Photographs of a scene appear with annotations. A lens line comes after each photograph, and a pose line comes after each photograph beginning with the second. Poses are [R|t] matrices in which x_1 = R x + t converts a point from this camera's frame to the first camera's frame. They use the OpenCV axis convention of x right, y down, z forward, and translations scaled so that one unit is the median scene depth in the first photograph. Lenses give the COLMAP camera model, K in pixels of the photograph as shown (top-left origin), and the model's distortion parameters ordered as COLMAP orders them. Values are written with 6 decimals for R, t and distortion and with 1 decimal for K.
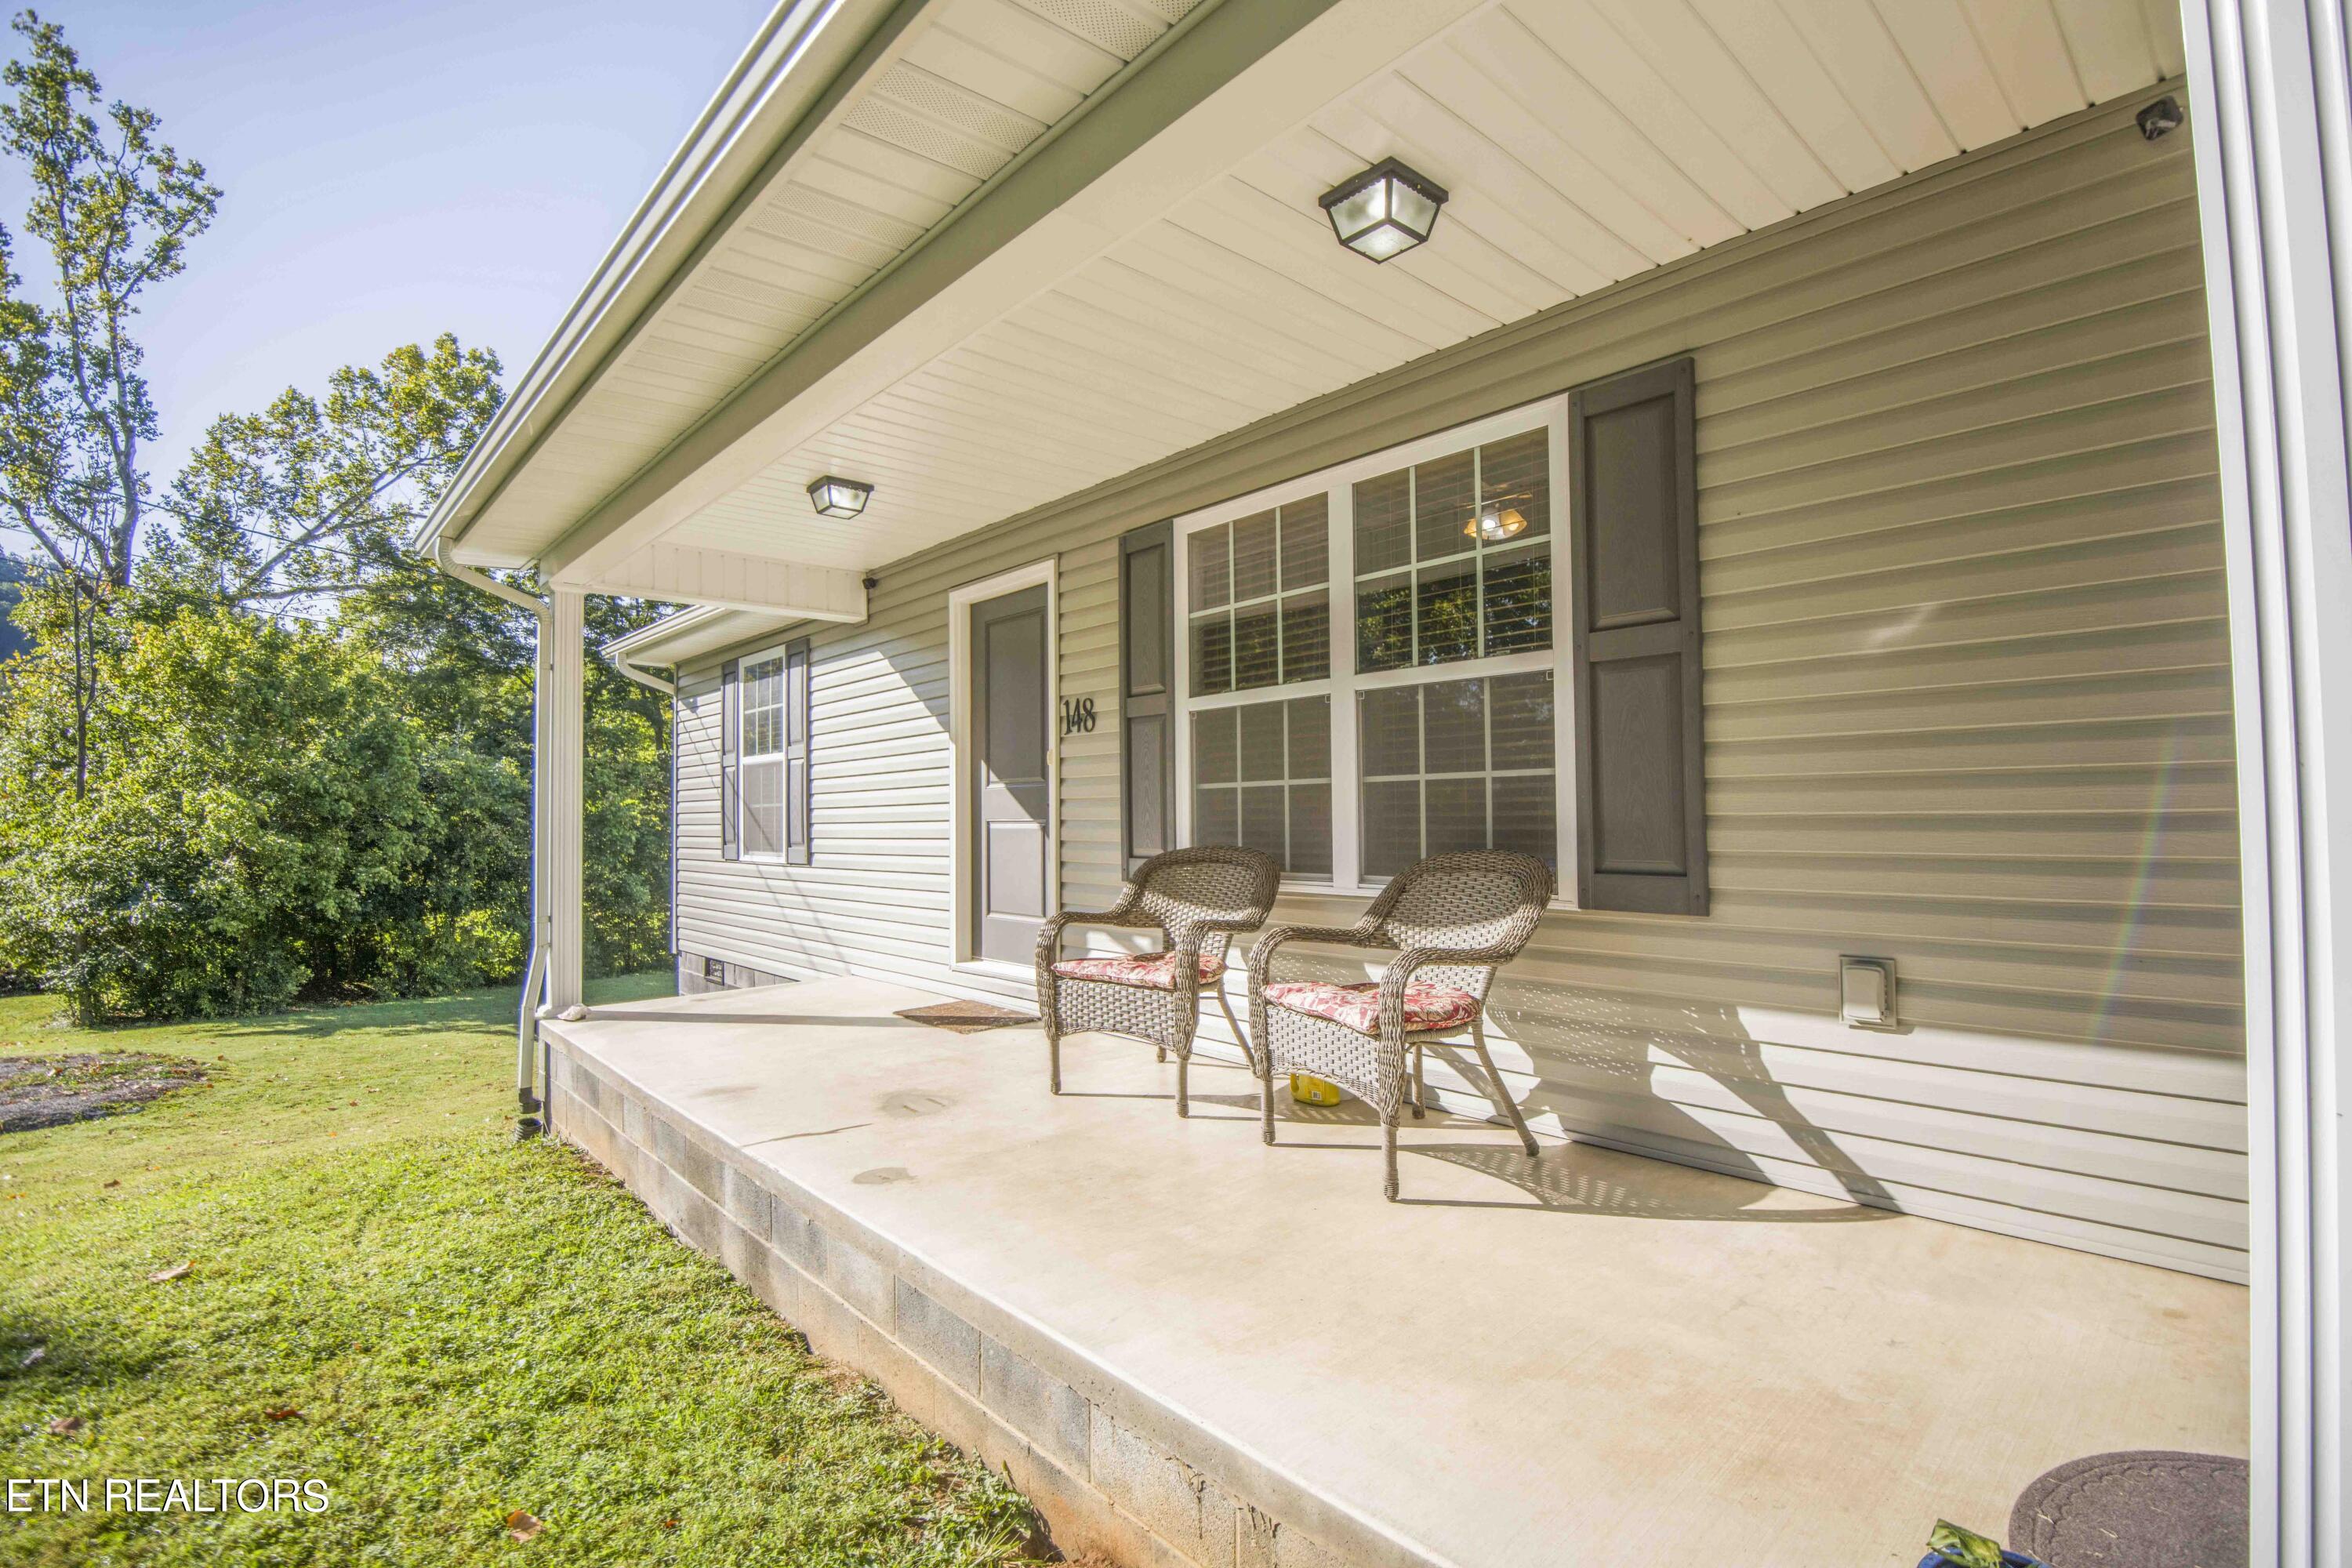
lens RADIAL K [[1076.0, 0, 1185.4], [0, 1076.0, 781.6], [0, 0, 1]] dist [-0.003438, -0.022840]
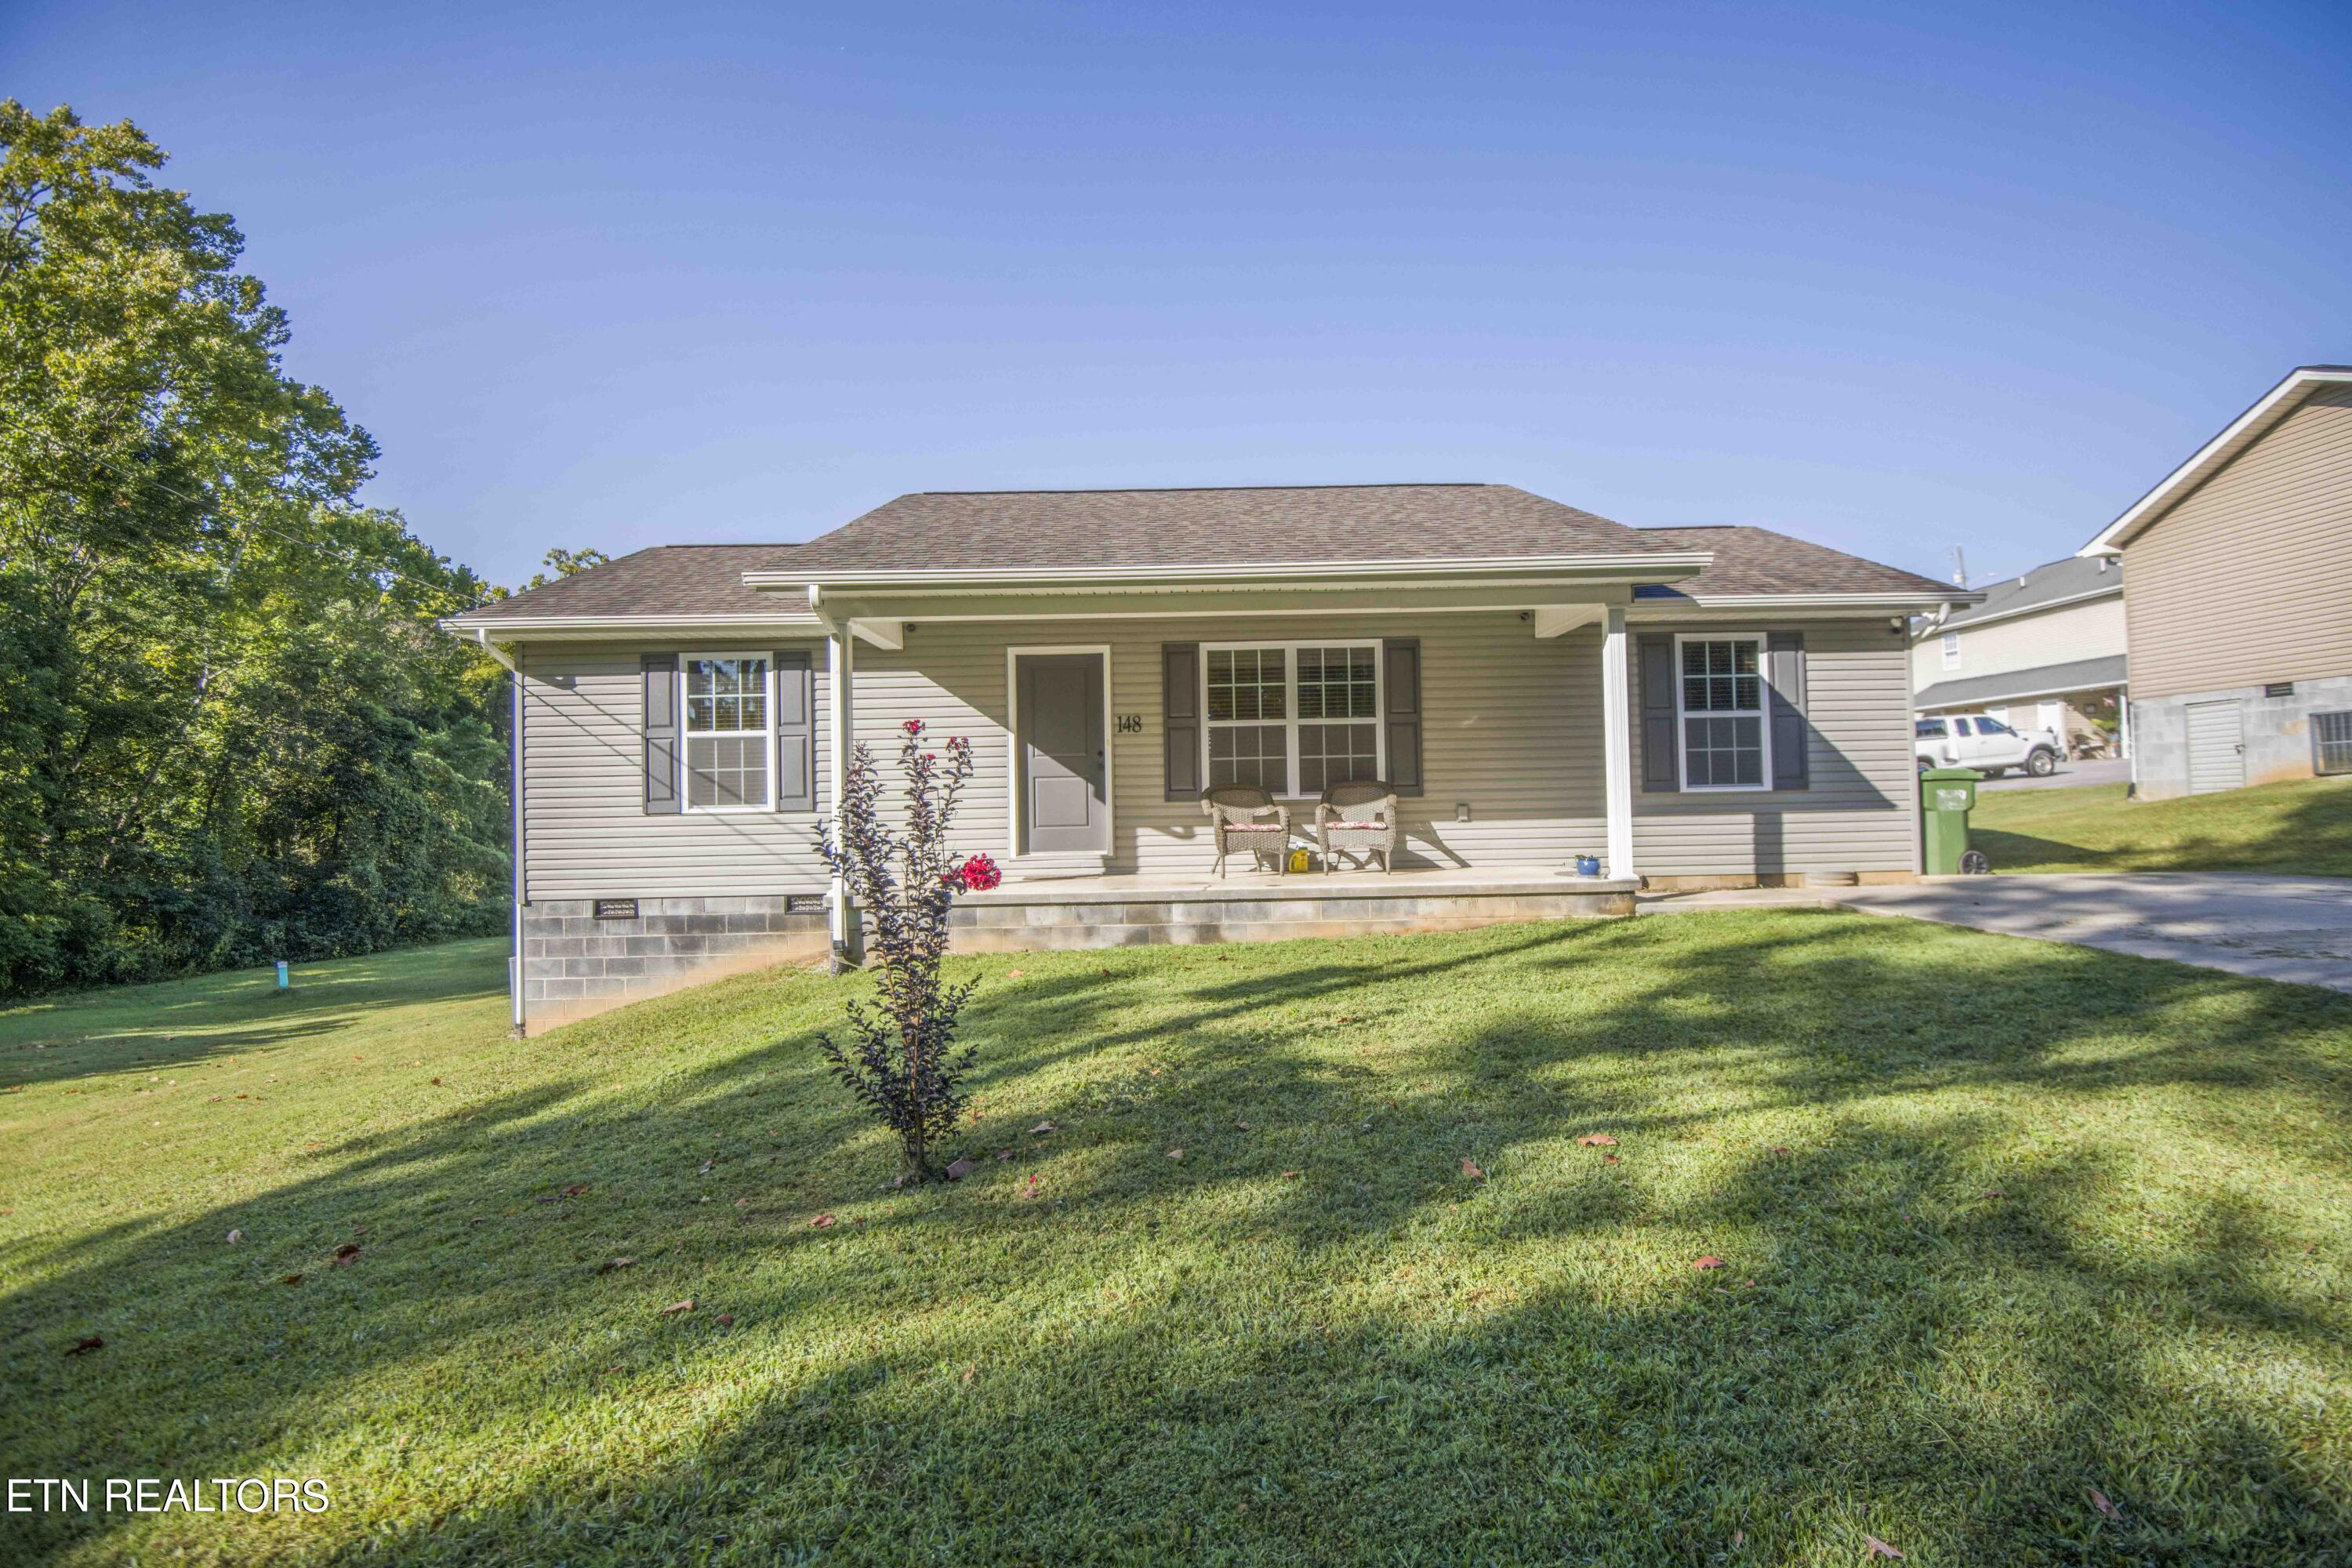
lens RADIAL K [[1076.0, 0, 1185.4], [0, 1076.0, 781.6], [0, 0, 1]] dist [-0.003438, -0.022840]
pose [[0.657376, 0.006435, 0.753536, -2.025093], [-0.011162, 0.999937, 0.001199, 0.058138], [-0.753480, -0.009199, 0.657406, -0.562973]]
